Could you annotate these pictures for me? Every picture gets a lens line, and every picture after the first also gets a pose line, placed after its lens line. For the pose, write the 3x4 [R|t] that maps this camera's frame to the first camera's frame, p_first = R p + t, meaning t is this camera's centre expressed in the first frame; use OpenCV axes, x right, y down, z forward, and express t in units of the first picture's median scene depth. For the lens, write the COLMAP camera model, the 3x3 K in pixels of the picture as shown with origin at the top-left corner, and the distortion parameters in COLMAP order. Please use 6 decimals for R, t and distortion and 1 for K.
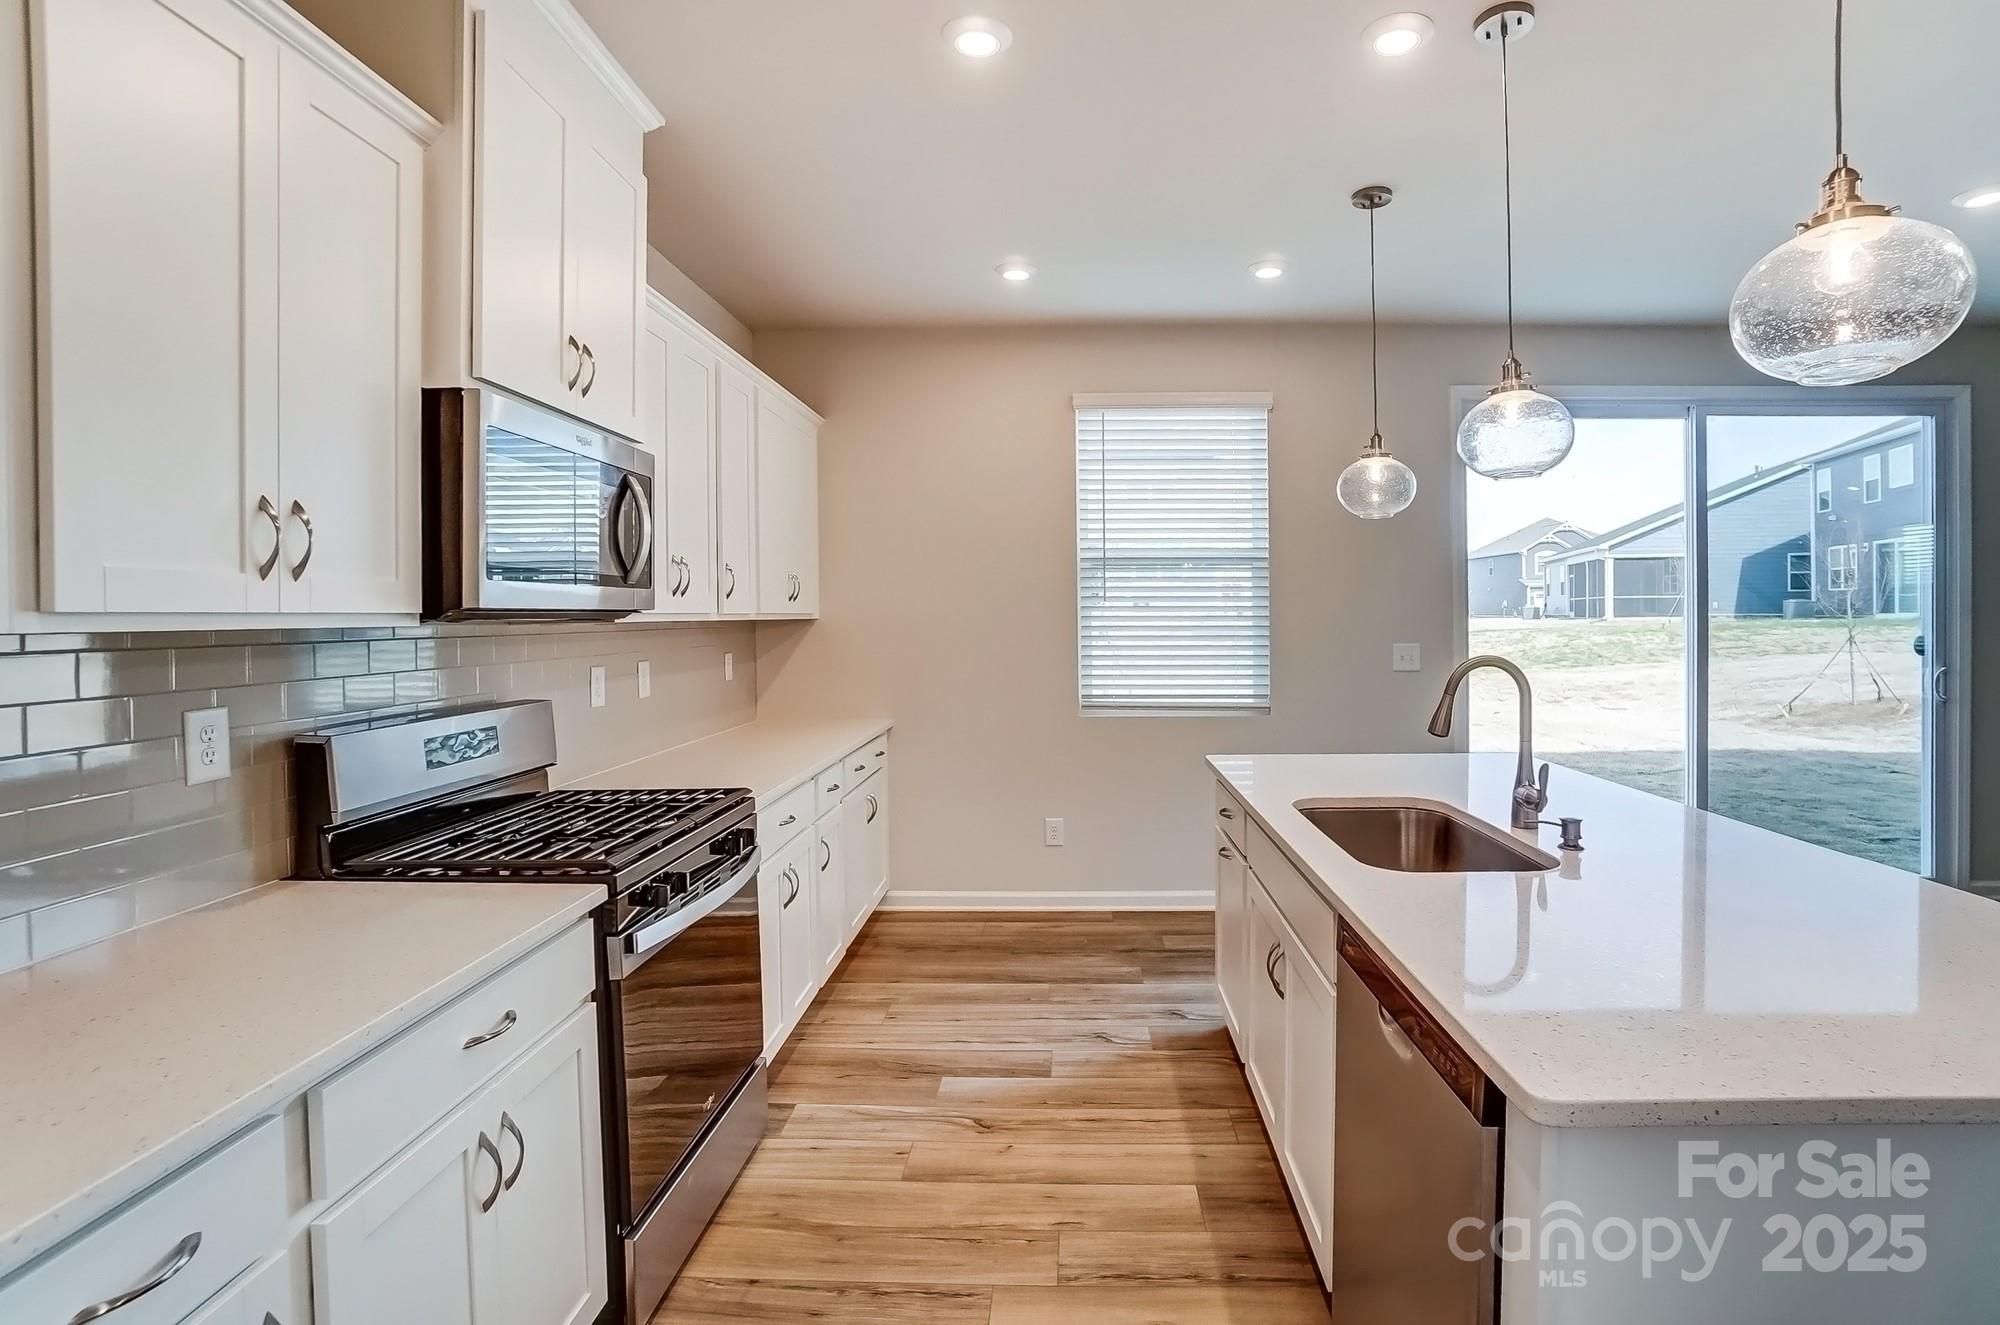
lens RADIAL K [[964.6, 0, 1037.9], [0, 964.6, 617.4], [0, 0, 1]] dist [-0.031623, 0.000369]
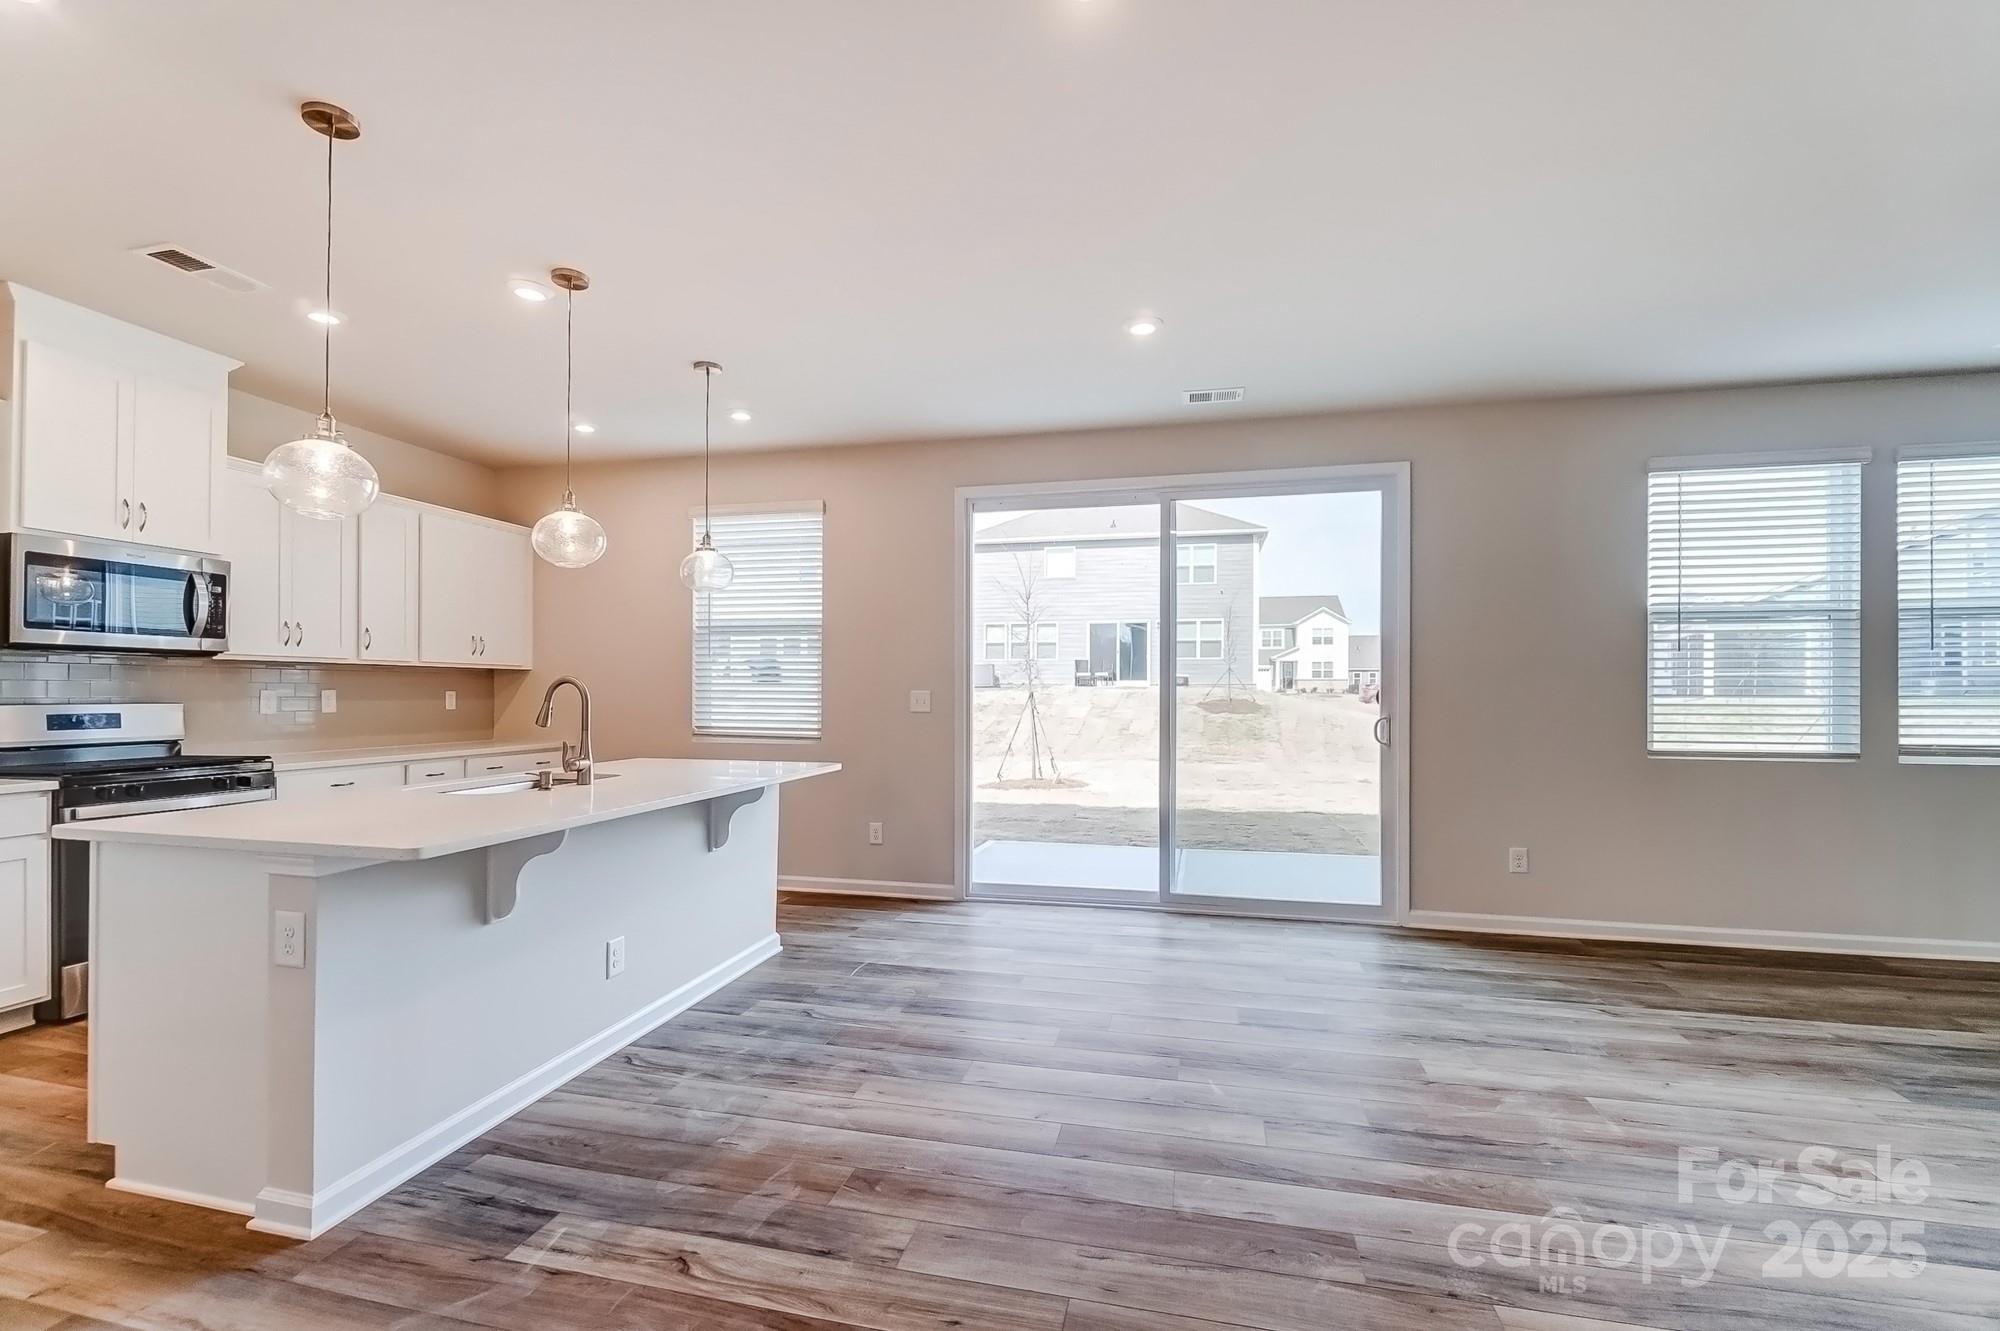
lens RADIAL K [[899.2, 0, 1007.0], [0, 899.2, 689.2], [0, 0, 1]] dist [-0.038337, 0.009336]
pose [[0.979746, 0.008099, -0.200078, 0.798077], [-0.009726, 0.999927, -0.007151, 0.036033], [0.200006, 0.008952, 0.979754, -0.163924]]
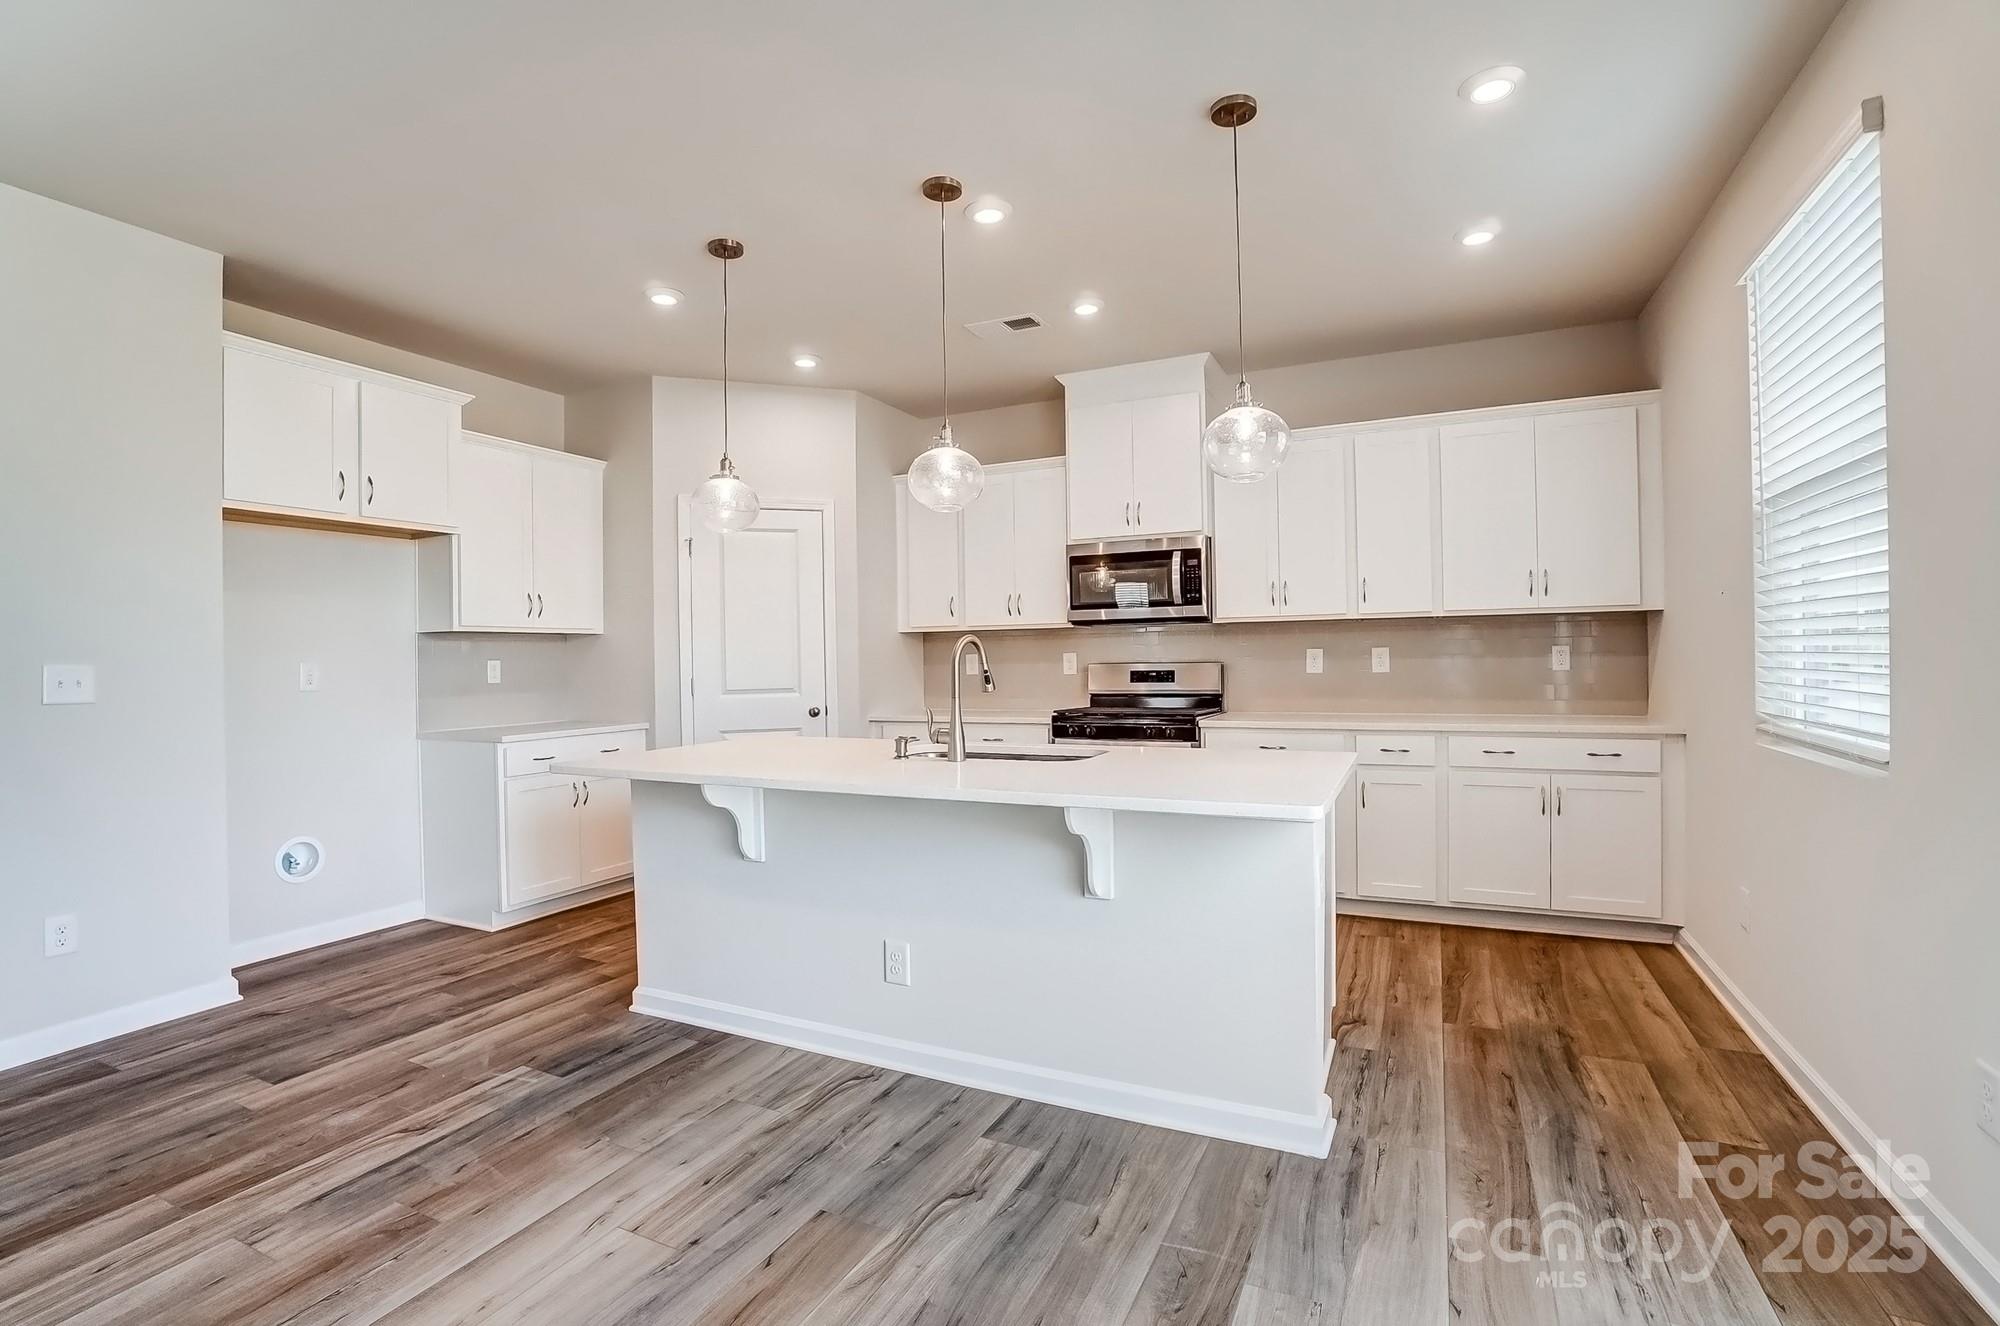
lens RADIAL K [[899.2, 0, 960.7], [0, 899.2, 660.0], [0, 0, 1]] dist [-0.038337, 0.009336]
pose [[-0.444431, 0.016330, -0.895664, 0.887856], [0.016518, 0.999813, 0.010032, 0.033502], [0.895661, -0.010336, -0.444617, 0.846356]]
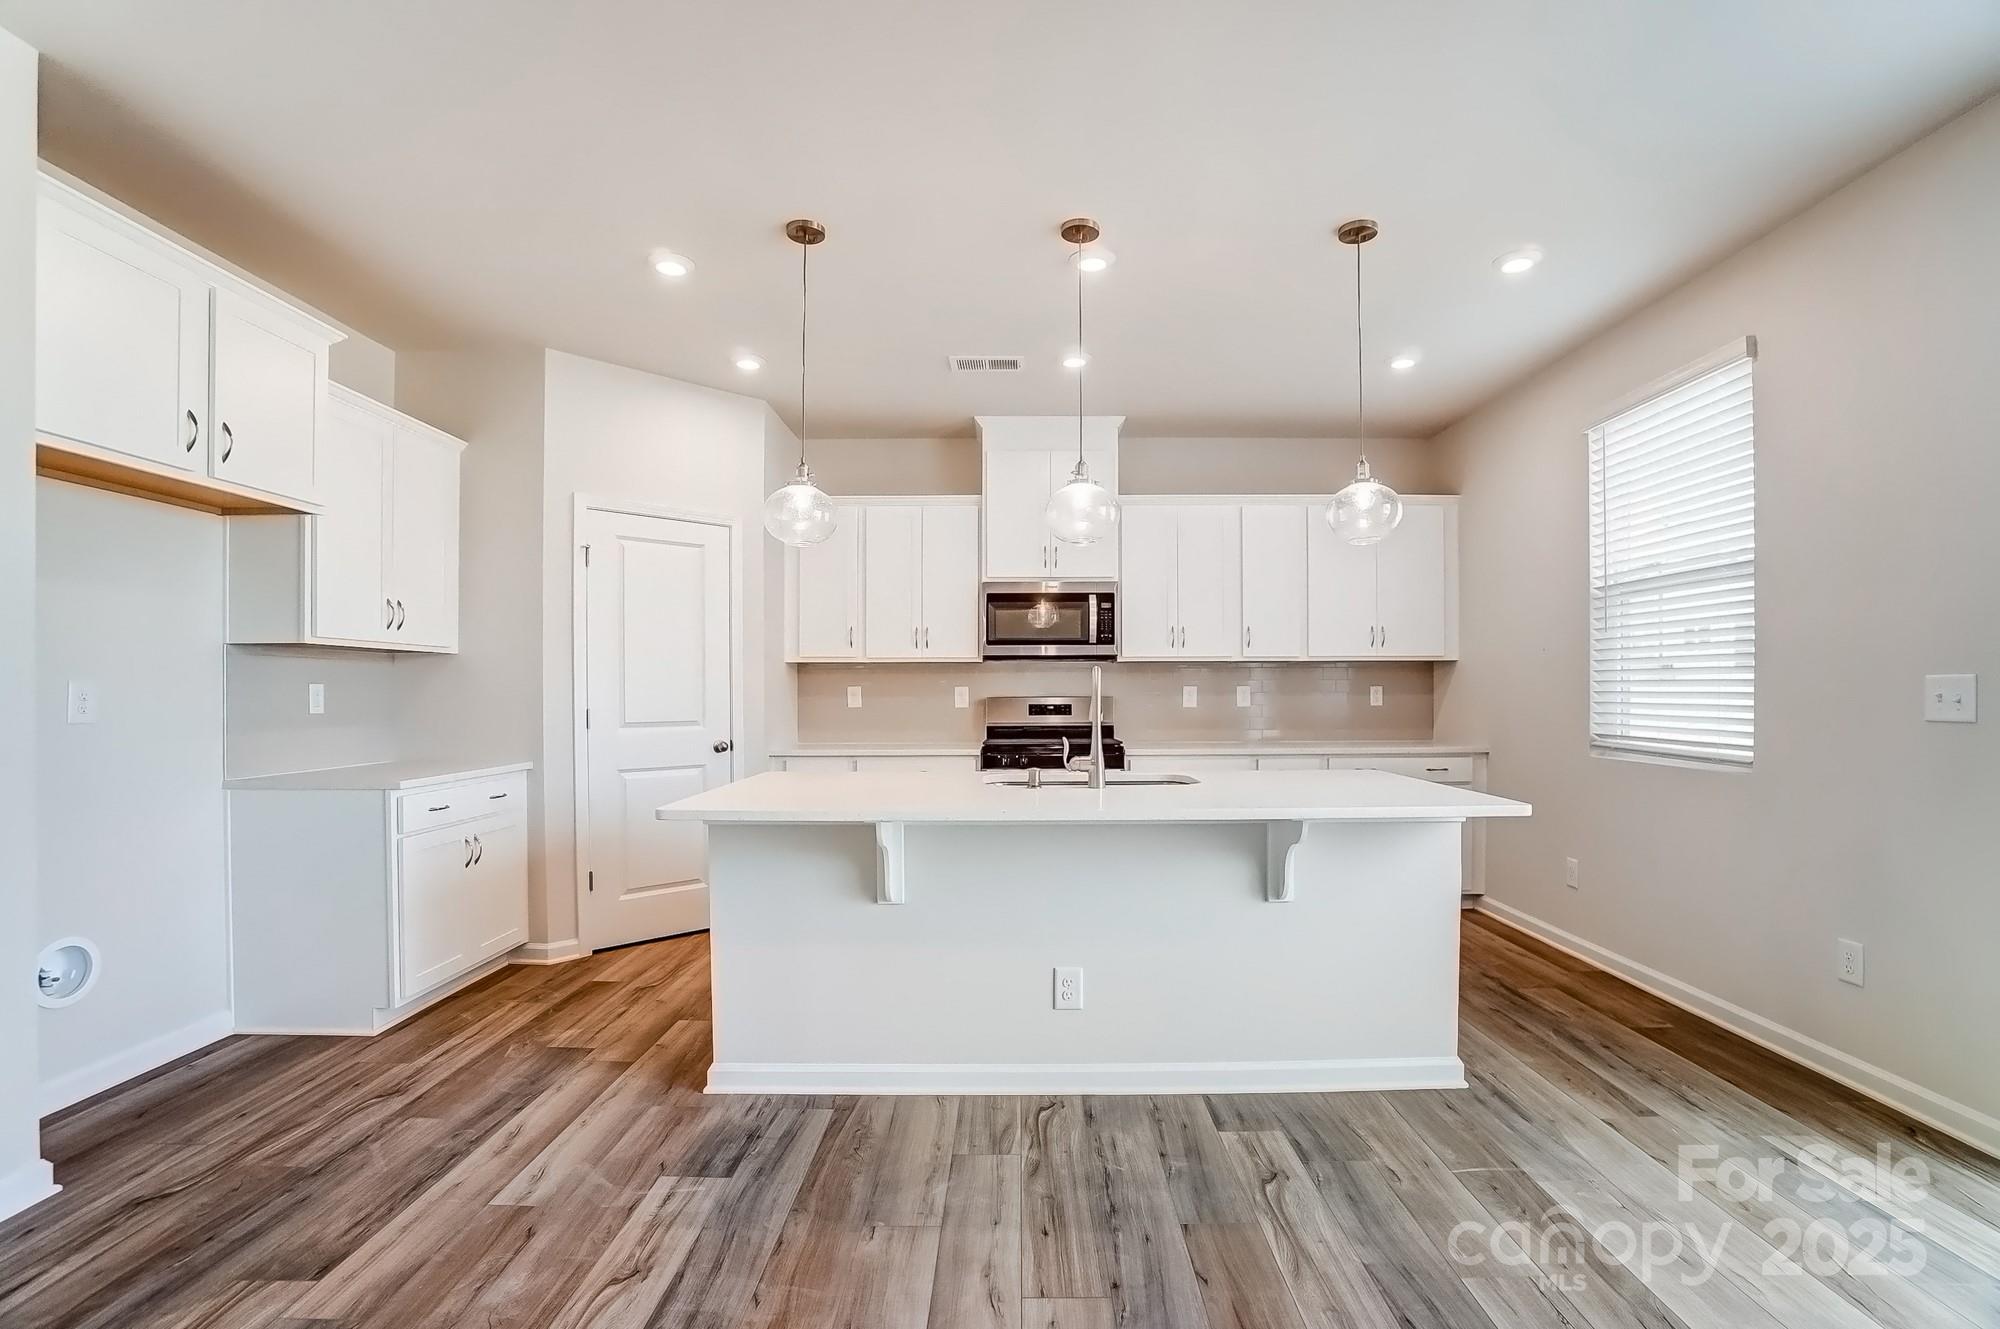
lens RADIAL K [[899.2, 0, 991.5], [0, 899.2, 691.3], [0, 0, 1]] dist [-0.038337, 0.009336]
pose [[-0.005671, 0.006746, -0.999961, 0.986459], [0.000112, 0.999977, 0.006745, 0.037017], [0.999984, -0.000074, -0.005671, 0.456867]]
